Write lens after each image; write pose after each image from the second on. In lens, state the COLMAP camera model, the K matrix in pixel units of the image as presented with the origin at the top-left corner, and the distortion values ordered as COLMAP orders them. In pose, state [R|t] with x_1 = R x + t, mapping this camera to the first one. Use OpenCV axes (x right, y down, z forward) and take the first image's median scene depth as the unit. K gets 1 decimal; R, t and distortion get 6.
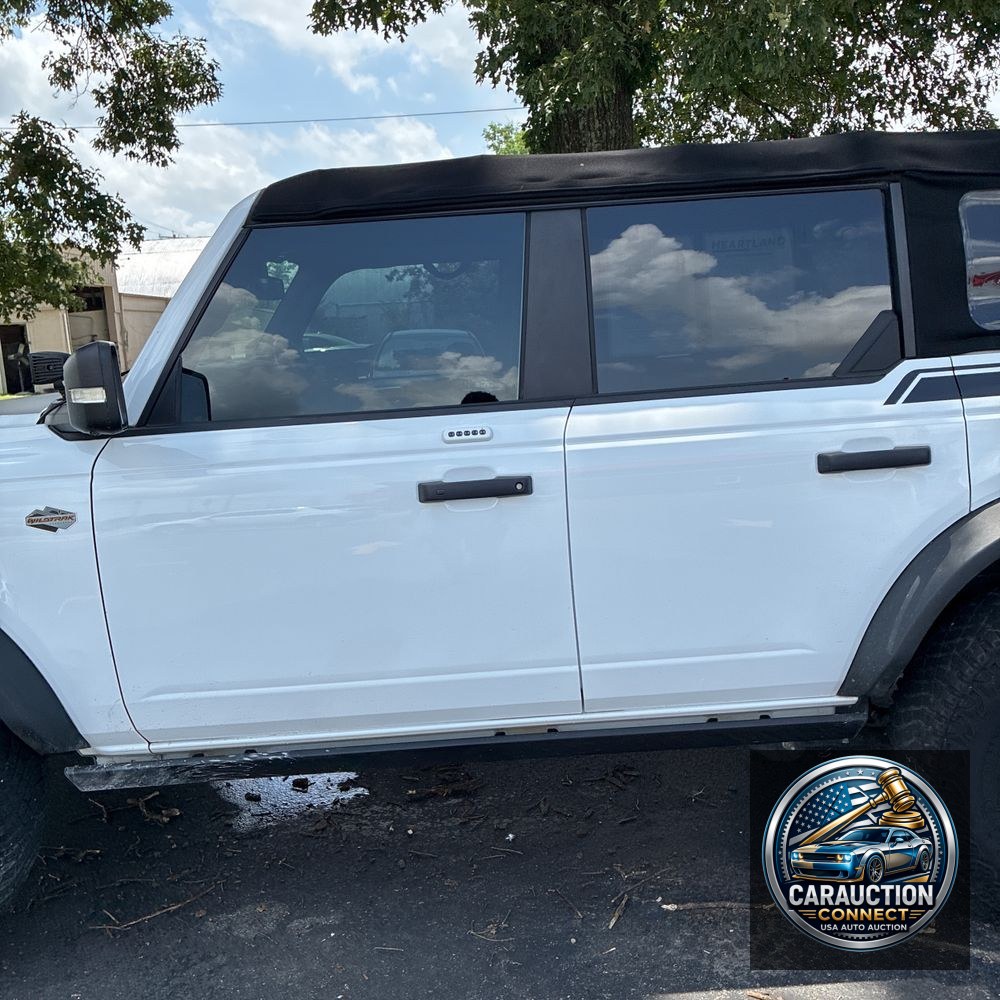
lens RADIAL K [[1008.1, 0, 504.3], [0, 1008.1, 495.7], [0, 0, 1]] dist [0.027753, 0.000000]
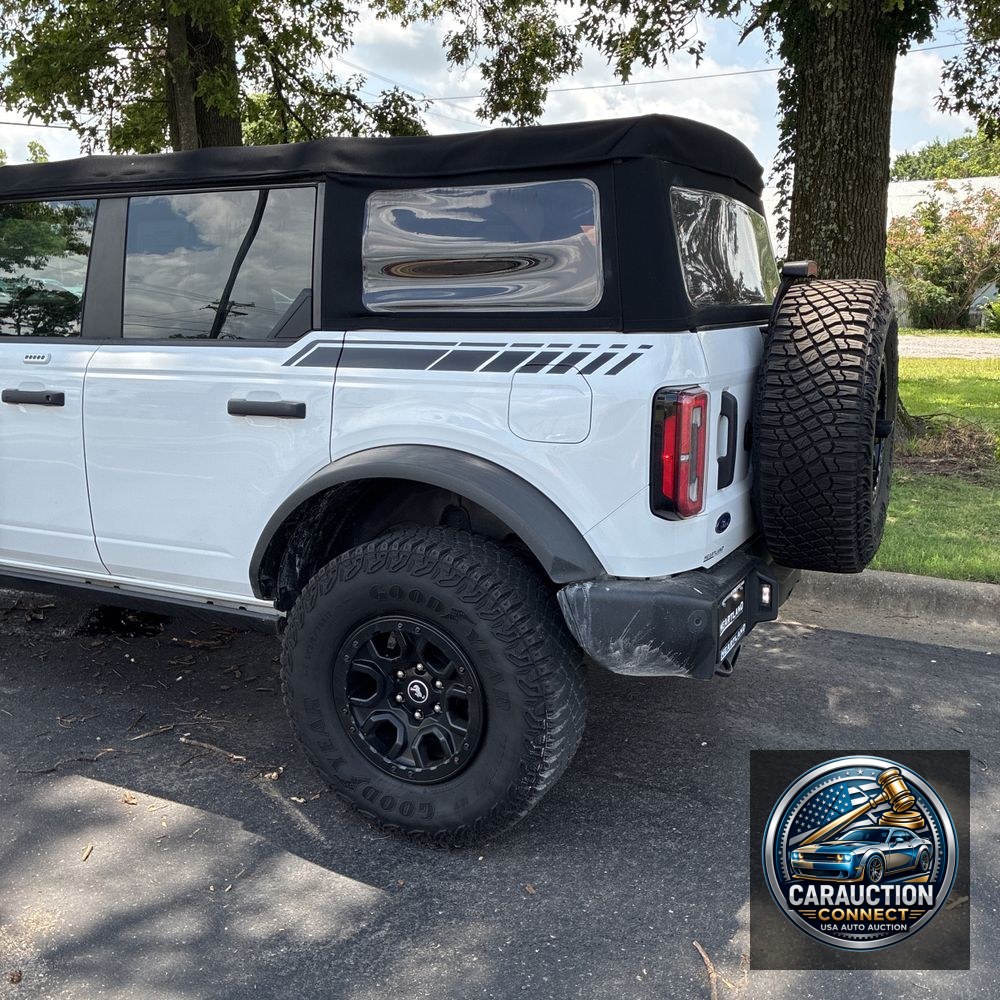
lens RADIAL K [[1008.1, 0, 498.6], [0, 1008.1, 494.2], [0, 0, 1]] dist [0.027753, 0.000000]
pose [[0.885287, 0.147658, -0.440980, 0.352503], [-0.129873, 0.989025, 0.070439, -0.017015], [0.446542, -0.005087, 0.894748, 0.006263]]
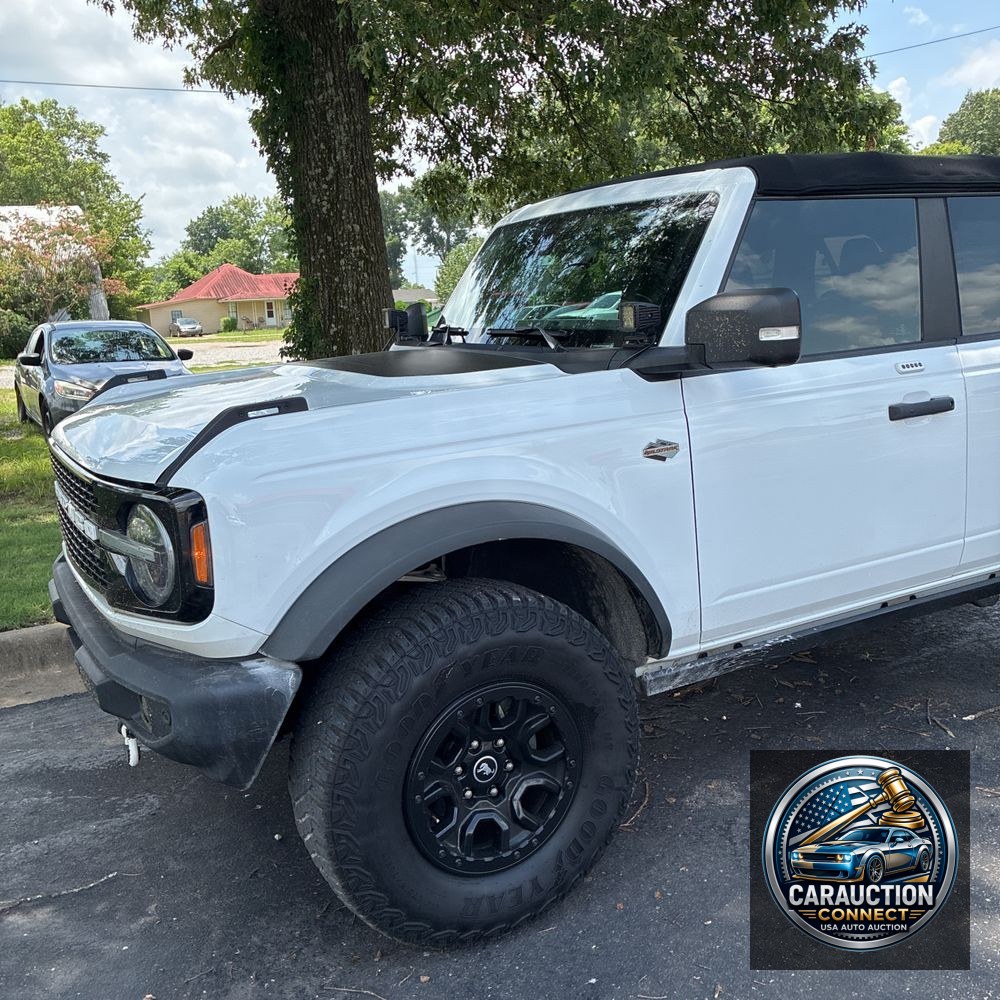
lens RADIAL K [[1008.1, 0, 498.6], [0, 1008.1, 499.0], [0, 0, 1]] dist [0.027753, 0.000000]
pose [[0.887577, -0.080301, 0.453606, -0.331844], [0.079382, 0.996621, 0.021102, 0.011630], [-0.453768, 0.017278, 0.890952, 0.023262]]
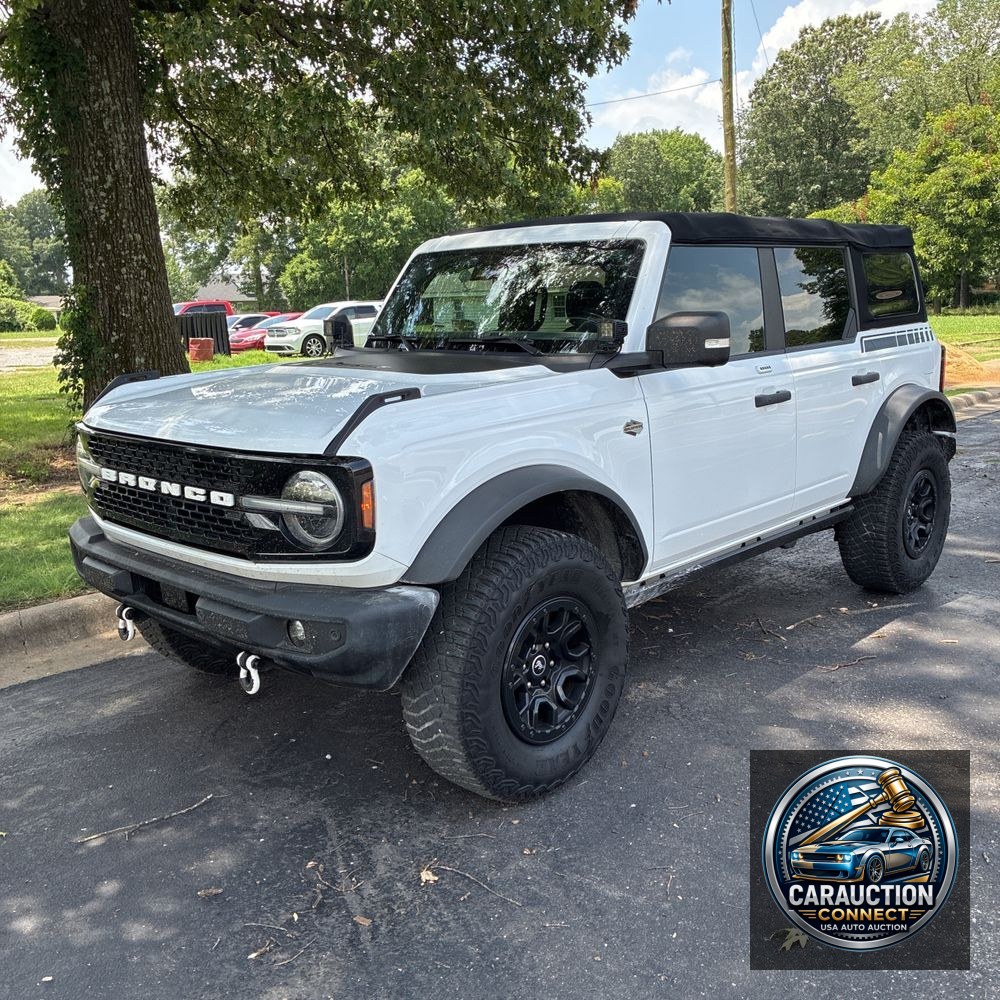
lens RADIAL K [[1008.1, 0, 515.1], [0, 1008.1, 487.2], [0, 0, 1]] dist [0.027753, 0.000000]
pose [[0.697991, -0.097263, 0.709470, -0.494786], [0.110561, 0.993491, 0.027429, 0.015293], [-0.707520, 0.059295, 0.704201, 0.013938]]
